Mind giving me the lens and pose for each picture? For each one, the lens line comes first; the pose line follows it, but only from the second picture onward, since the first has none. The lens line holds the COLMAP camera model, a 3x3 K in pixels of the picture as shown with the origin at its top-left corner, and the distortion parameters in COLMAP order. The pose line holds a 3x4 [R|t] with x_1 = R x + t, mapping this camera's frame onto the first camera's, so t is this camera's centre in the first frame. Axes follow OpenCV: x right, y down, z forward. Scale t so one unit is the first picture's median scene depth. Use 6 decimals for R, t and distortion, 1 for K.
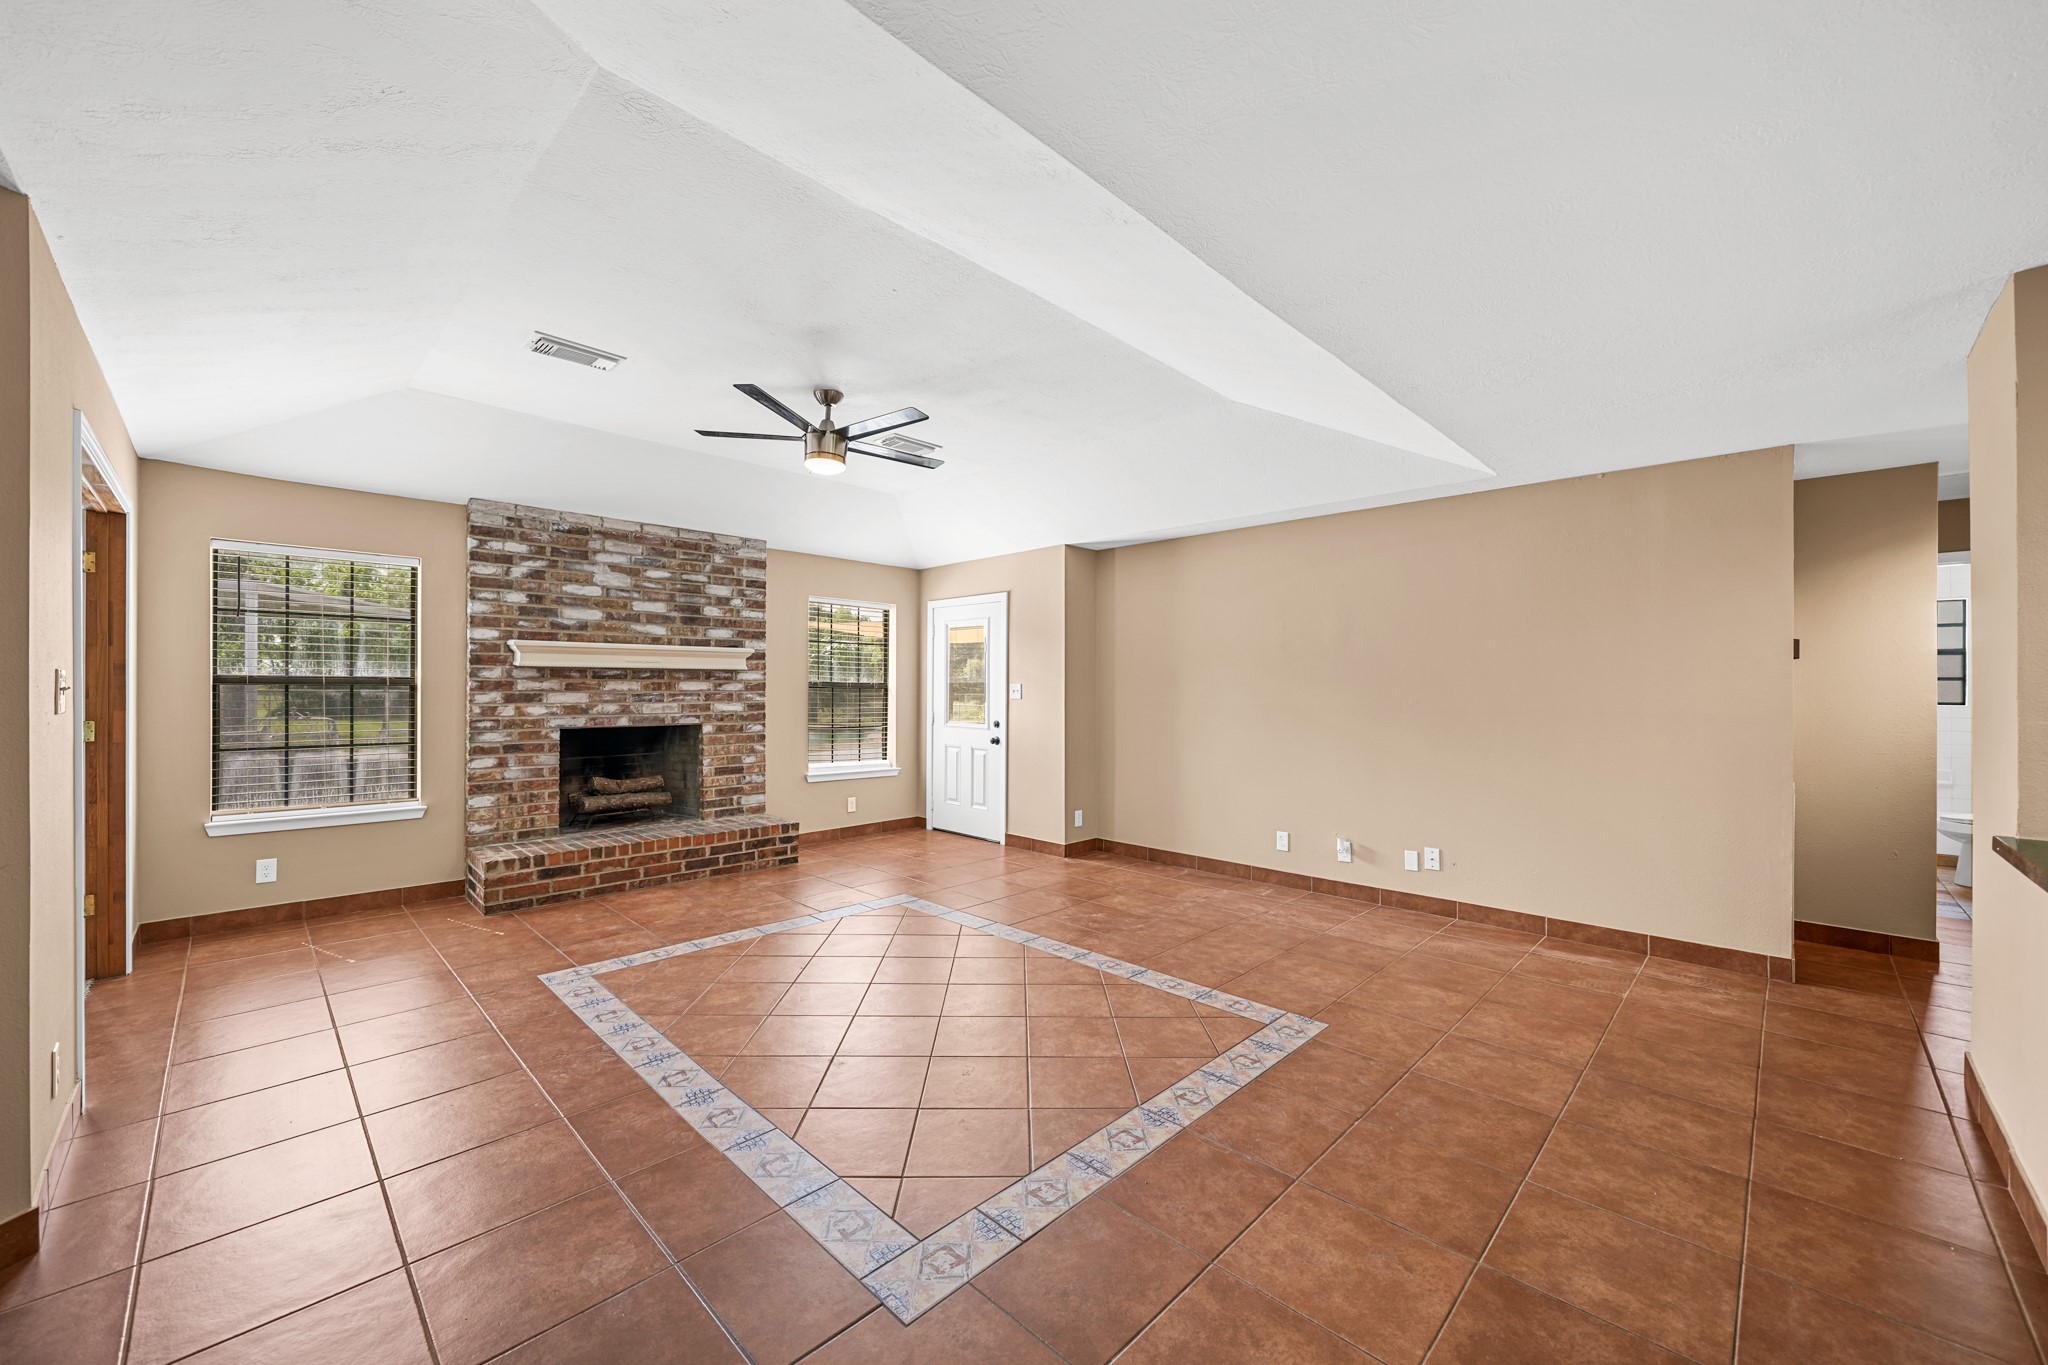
lens RADIAL K [[782.6, 0, 1017.3], [0, 782.6, 687.7], [0, 0, 1]] dist [-0.000886, 0.000054]
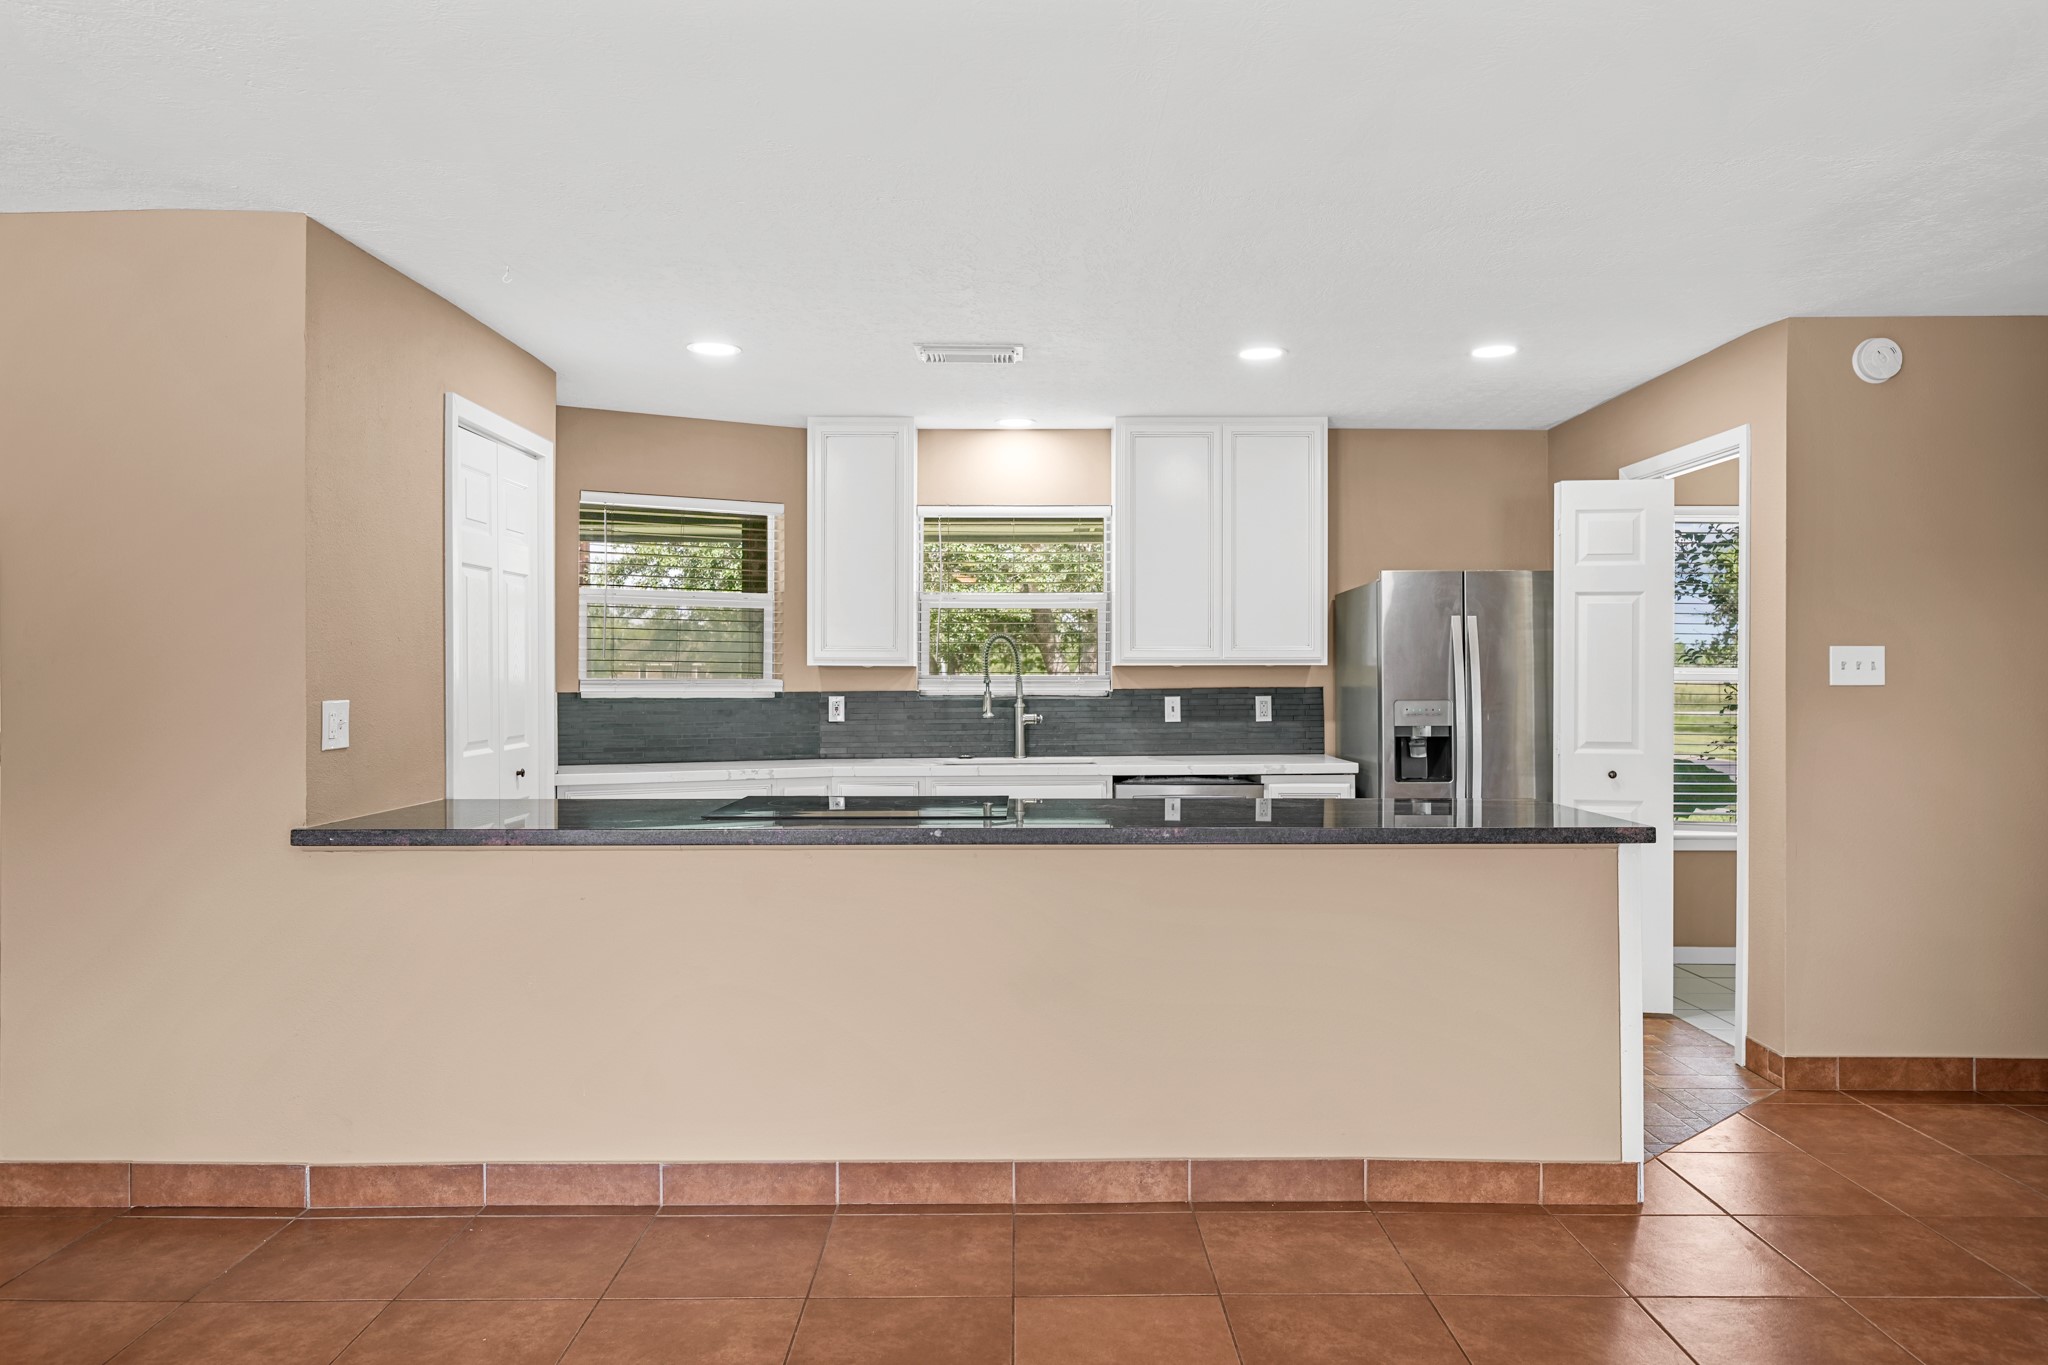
lens RADIAL K [[1370.8, 0, 1024.0], [0, 1370.8, 682.5], [0, 0, 1]] dist [0.006005, 0.000787]
pose [[-0.710214, -0.010864, 0.703902, -0.171918], [-0.004258, 0.999929, 0.011137, 0.000411], [-0.703973, 0.004913, -0.710210, 0.570521]]
